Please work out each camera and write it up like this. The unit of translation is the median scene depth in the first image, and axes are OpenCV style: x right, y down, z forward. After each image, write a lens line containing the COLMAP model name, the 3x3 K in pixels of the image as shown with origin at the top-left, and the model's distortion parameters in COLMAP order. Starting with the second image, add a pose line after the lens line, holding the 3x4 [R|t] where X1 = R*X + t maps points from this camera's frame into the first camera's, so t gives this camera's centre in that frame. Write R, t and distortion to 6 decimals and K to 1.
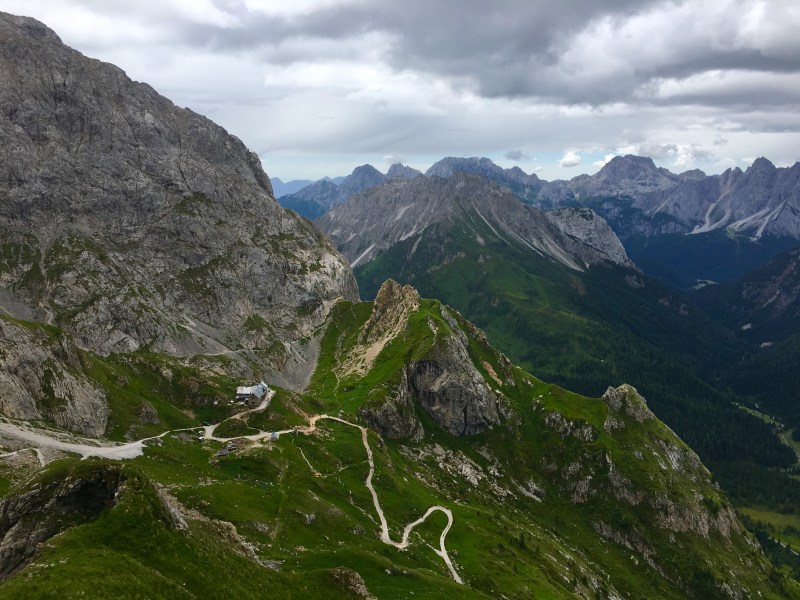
lens RADIAL K [[666.8, 0, 400.0], [0, 666.8, 300.0], [0, 0, 1]] dist [0.072425, -0.093462]
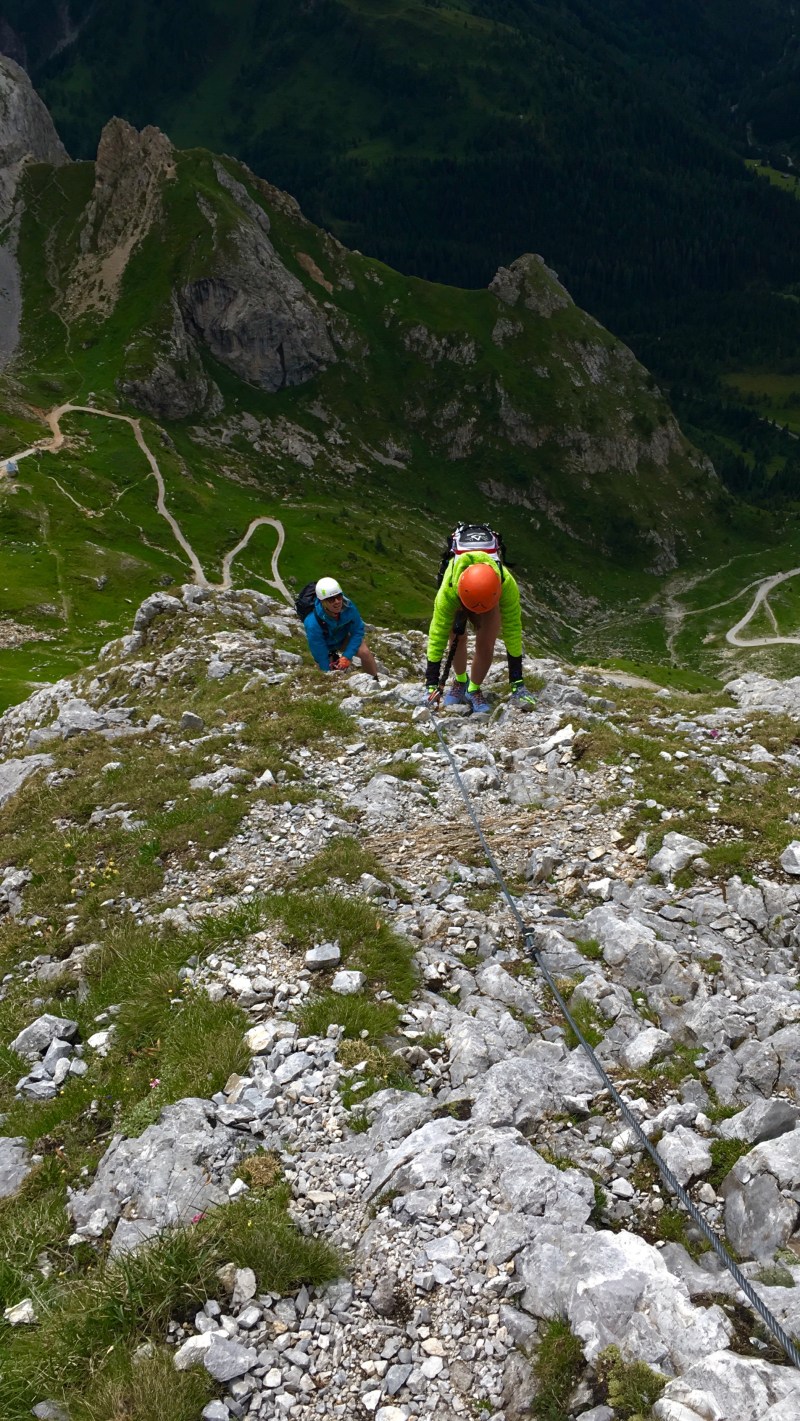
lens RADIAL K [[724.3, 0, 400.0], [0, 724.3, 710.5], [0, 0, 1]] dist [0.023372, -0.000486]
pose [[0.964895, -0.170016, 0.200180, 0.008910], [0.059908, 0.884581, 0.462523, 0.155981], [-0.255712, -0.434293, 0.863713, 0.215881]]
